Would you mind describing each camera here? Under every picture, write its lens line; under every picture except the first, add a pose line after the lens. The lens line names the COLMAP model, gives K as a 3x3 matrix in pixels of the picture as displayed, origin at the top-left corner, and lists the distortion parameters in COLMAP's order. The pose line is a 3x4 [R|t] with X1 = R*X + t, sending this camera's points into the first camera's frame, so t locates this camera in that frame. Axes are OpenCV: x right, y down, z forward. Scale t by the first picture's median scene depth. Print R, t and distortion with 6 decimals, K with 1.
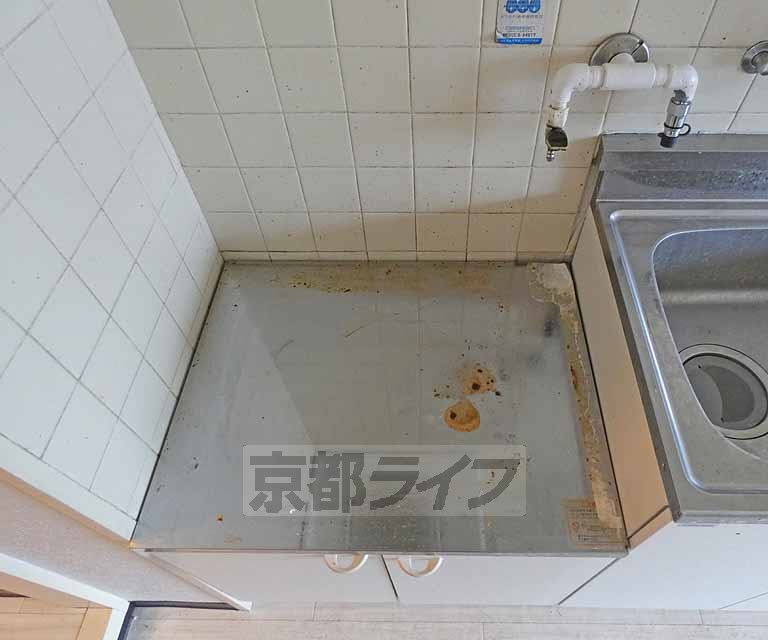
lens RADIAL K [[514.1, 0, 427.2], [0, 514.1, 320.0], [0, 0, 1]] dist [-0.007836, -0.002252]
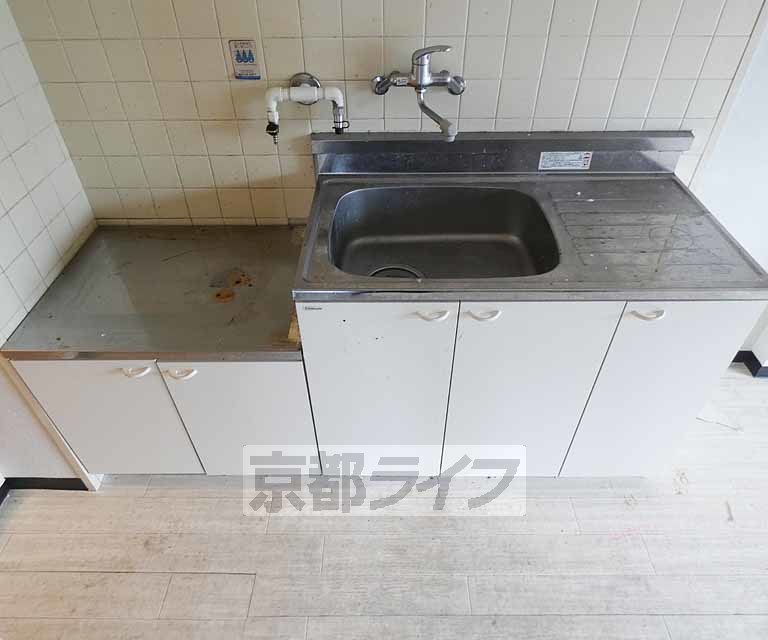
lens RADIAL K [[509.6, 0, 384.0], [0, 509.6, 320.0], [0, 0, 1]] dist [-0.004945, -0.000790]
pose [[0.999990, 0.000005, 0.004564, 0.537655], [0.000919, 0.979327, -0.202284, 0.561827], [-0.004471, 0.202286, 0.979316, -0.515918]]
